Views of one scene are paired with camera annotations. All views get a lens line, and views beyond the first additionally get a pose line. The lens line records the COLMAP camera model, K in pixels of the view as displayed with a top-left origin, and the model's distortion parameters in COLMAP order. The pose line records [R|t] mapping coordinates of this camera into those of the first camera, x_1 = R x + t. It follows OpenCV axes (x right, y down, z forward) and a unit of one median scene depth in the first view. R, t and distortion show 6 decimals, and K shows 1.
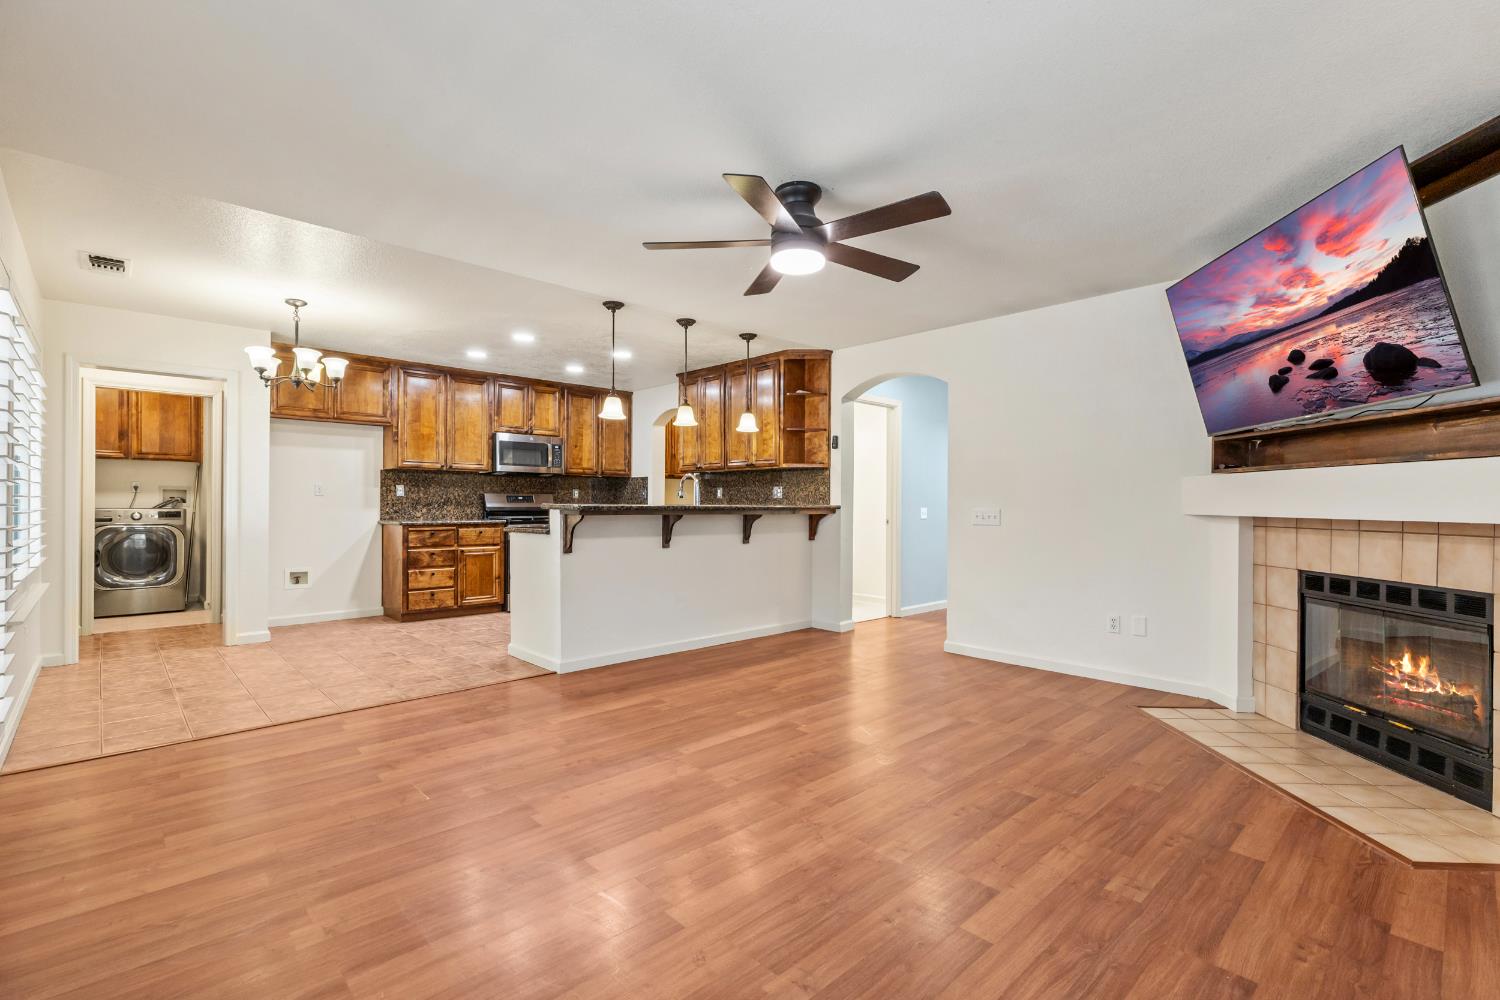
lens RADIAL K [[674.1, 0, 753.0], [0, 674.1, 500.9], [0, 0, 1]] dist [0.012312, -0.003863]
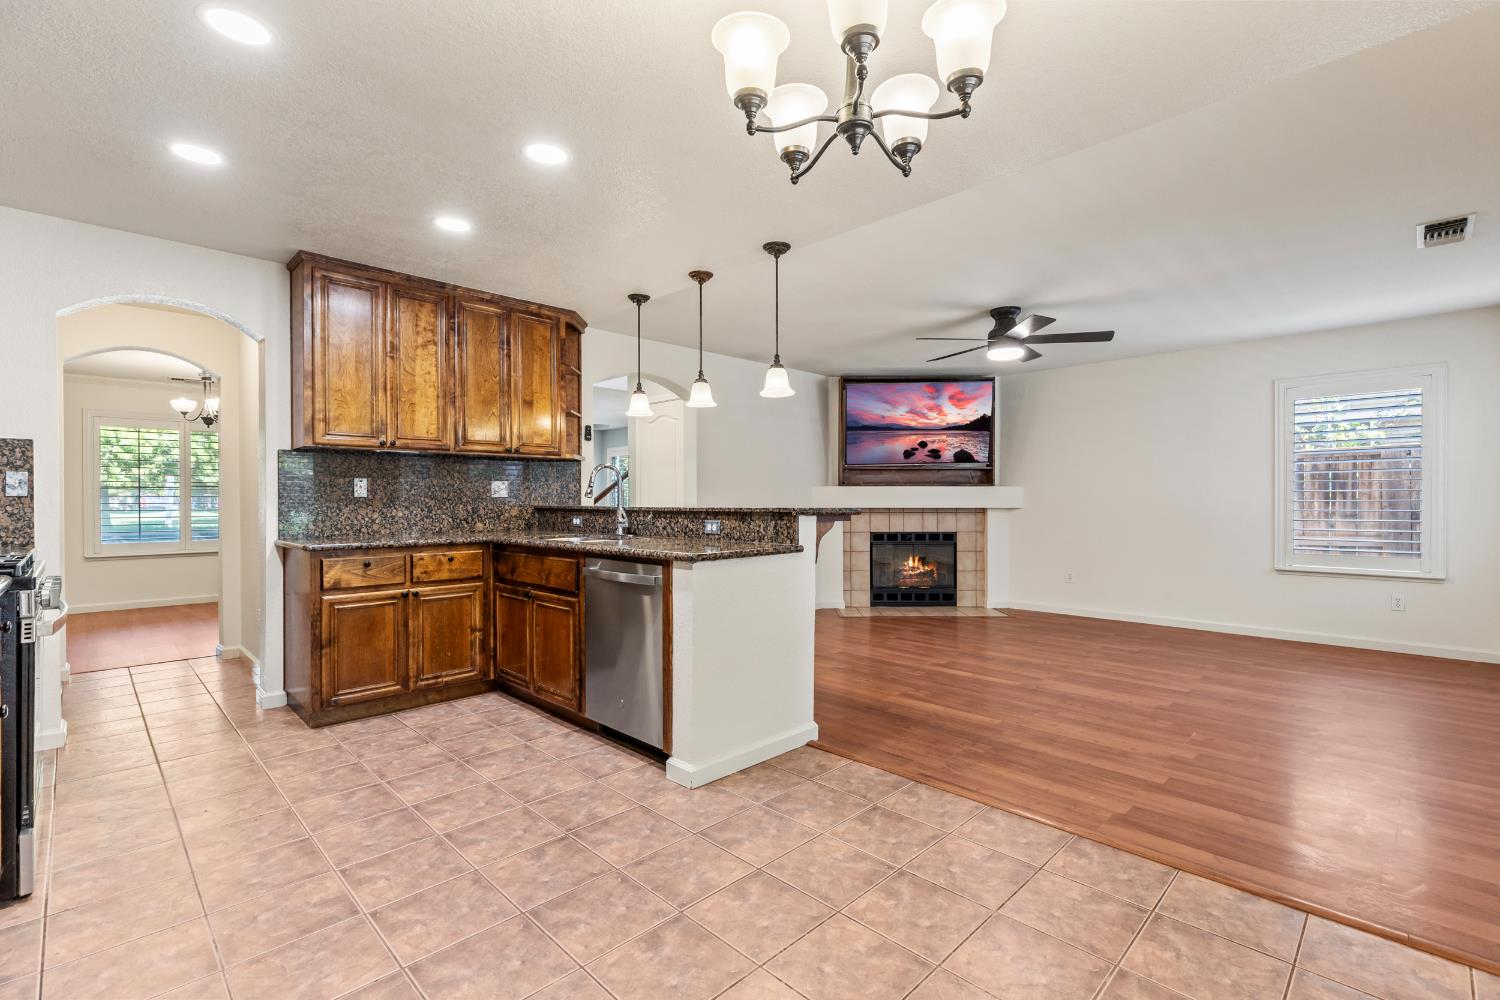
lens RADIAL K [[674.1, 0, 757.6], [0, 674.1, 501.6], [0, 0, 1]] dist [0.012312, -0.003863]
pose [[-0.026278, -0.006589, 0.999633, -0.749950], [-0.002195, 0.999976, 0.006534, -0.005120], [-0.999652, -0.002023, -0.026292, 0.800124]]
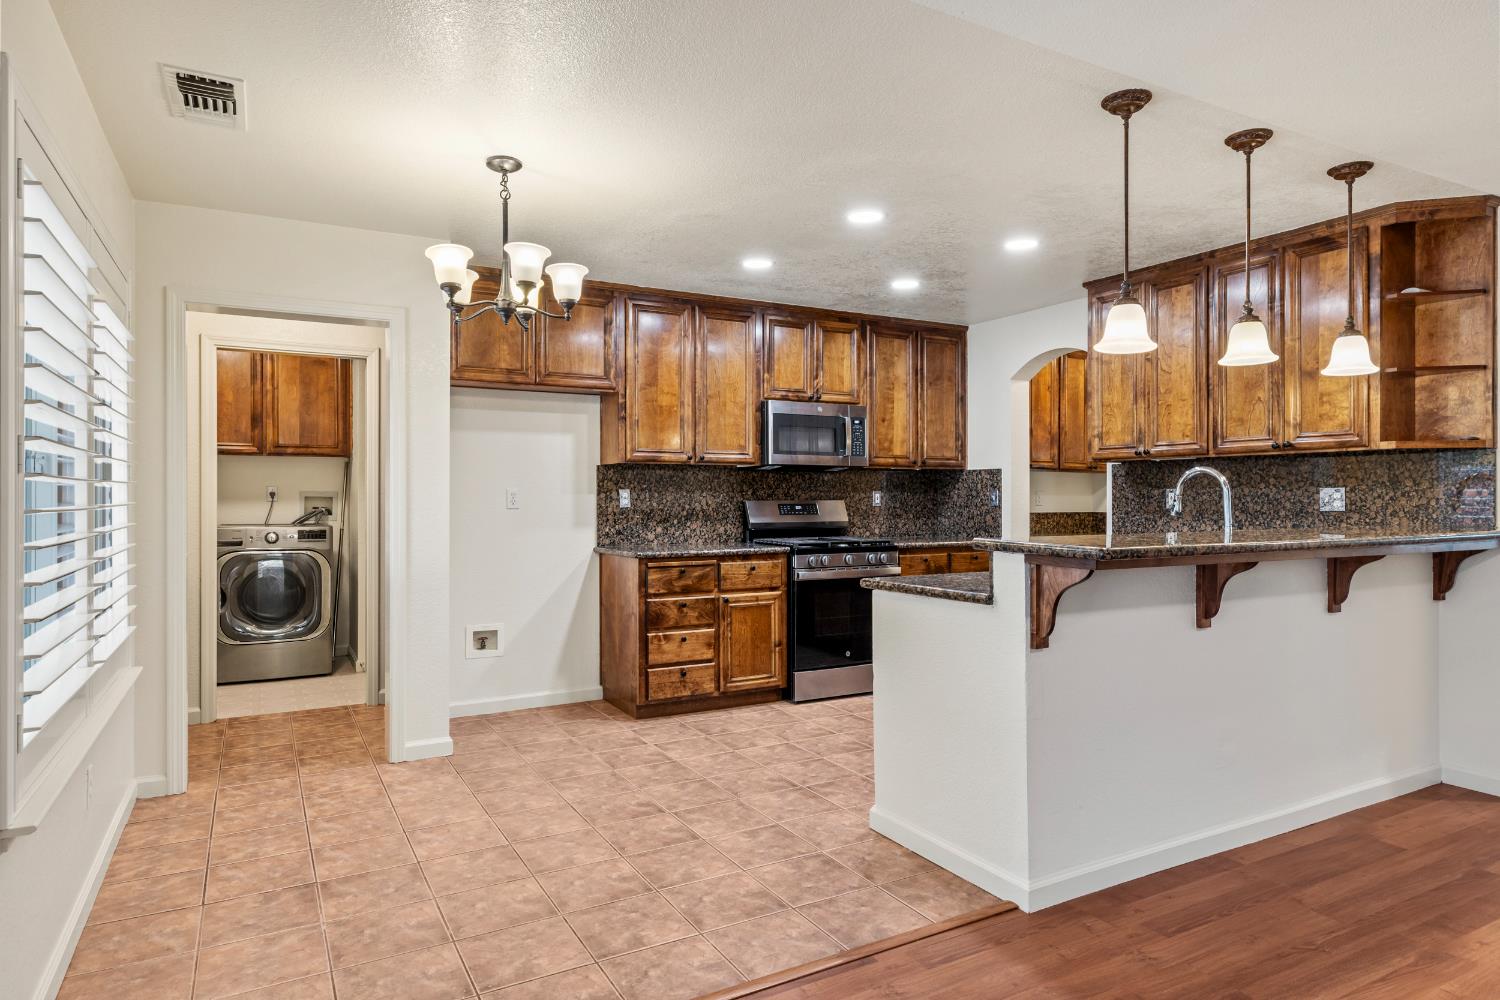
lens RADIAL K [[888.1, 0, 756.2], [0, 888.1, 494.5], [0, 0, 1]] dist [0.004309, 0.004248]
pose [[0.969130, -0.006005, -0.246476, -0.231821], [0.006338, 0.999980, 0.000557, -0.020896], [0.246468, -0.002102, 0.969149, 0.273752]]
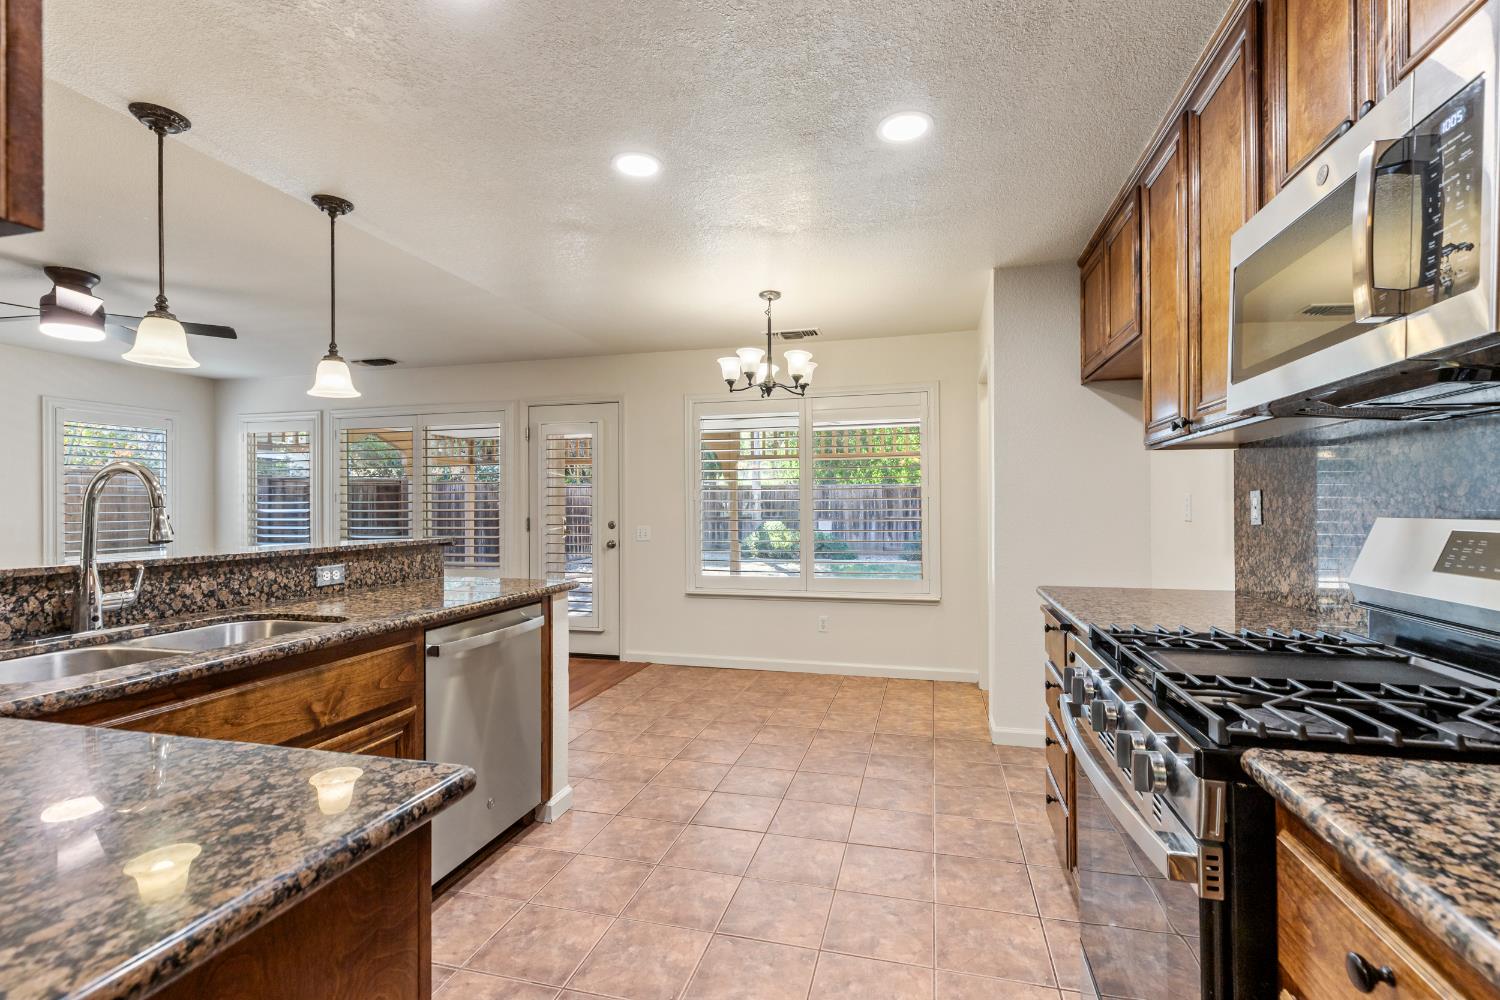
lens RADIAL K [[674.1, 0, 759.6], [0, 674.1, 502.0], [0, 0, 1]] dist [0.012312, -0.003863]
pose [[-0.848548, -0.003184, -0.529109, -0.161504], [0.003252, 0.999932, -0.011232, -0.017083], [0.529109, -0.011251, -0.848480, 1.304186]]
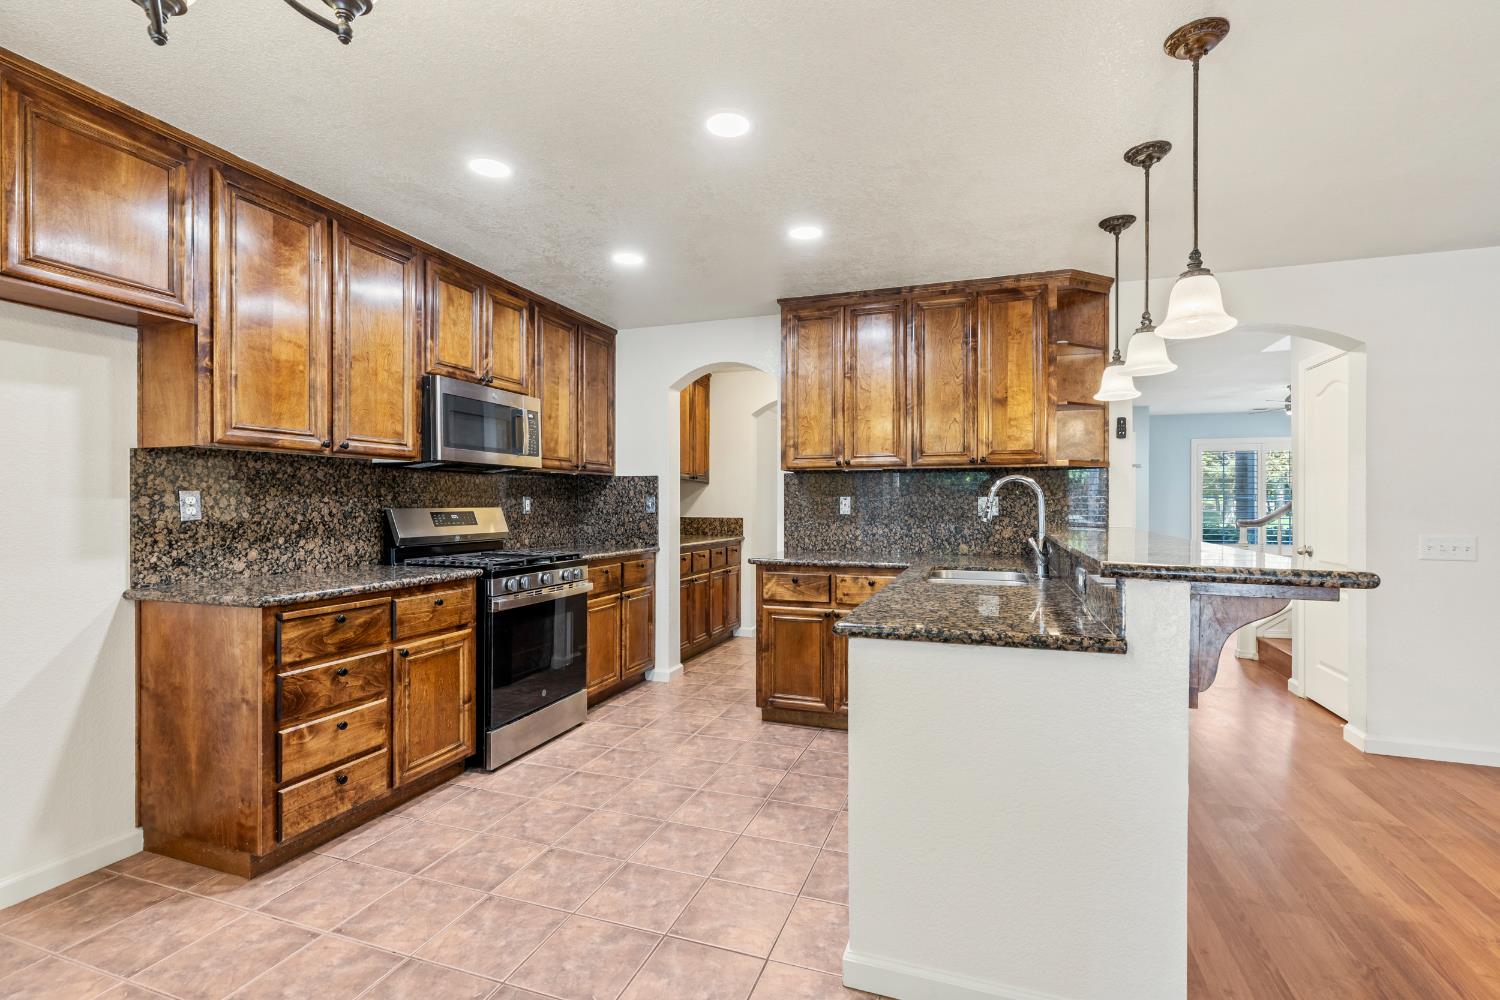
lens RADIAL K [[674.1, 0, 756.7], [0, 674.1, 501.4], [0, 0, 1]] dist [0.012312, -0.003863]
pose [[0.890472, -0.002750, 0.455030, -0.467192], [0.001447, 0.999994, 0.003211, -0.020646], [-0.455037, -0.002201, 0.890470, 0.588852]]
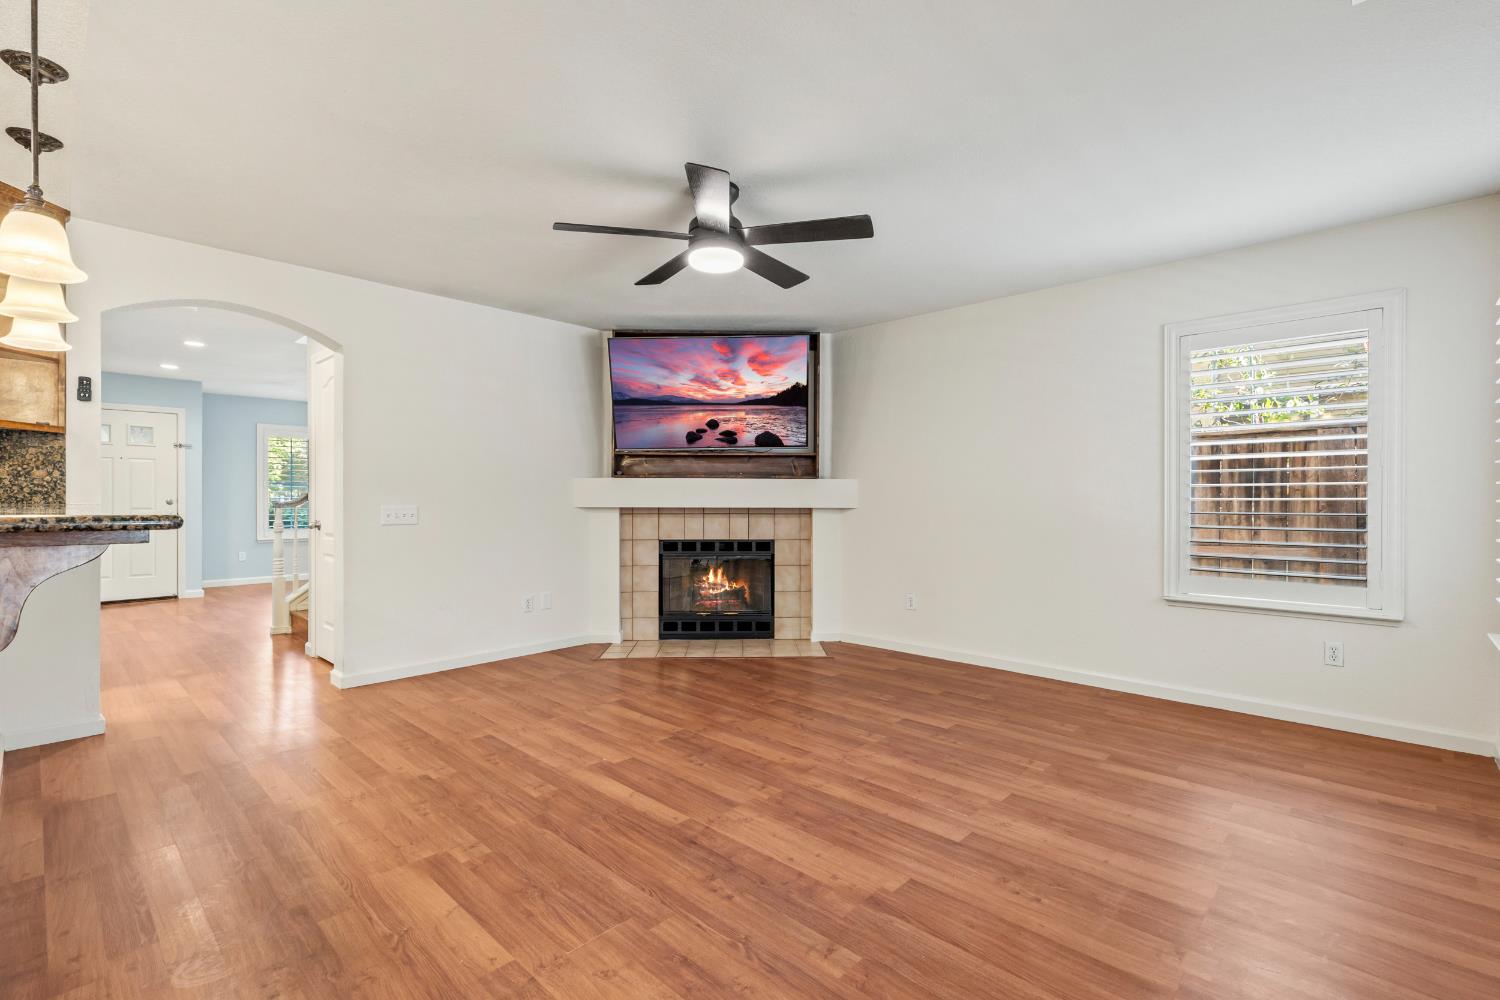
lens RADIAL K [[674.1, 0, 755.6], [0, 674.1, 482.8], [0, 0, 1]] dist [0.012312, -0.003863]
pose [[-0.055637, 0.015250, 0.998335, -0.460052], [-0.006295, 0.999858, -0.015624, -0.006177], [-0.998431, -0.007154, -0.055533, 0.487235]]
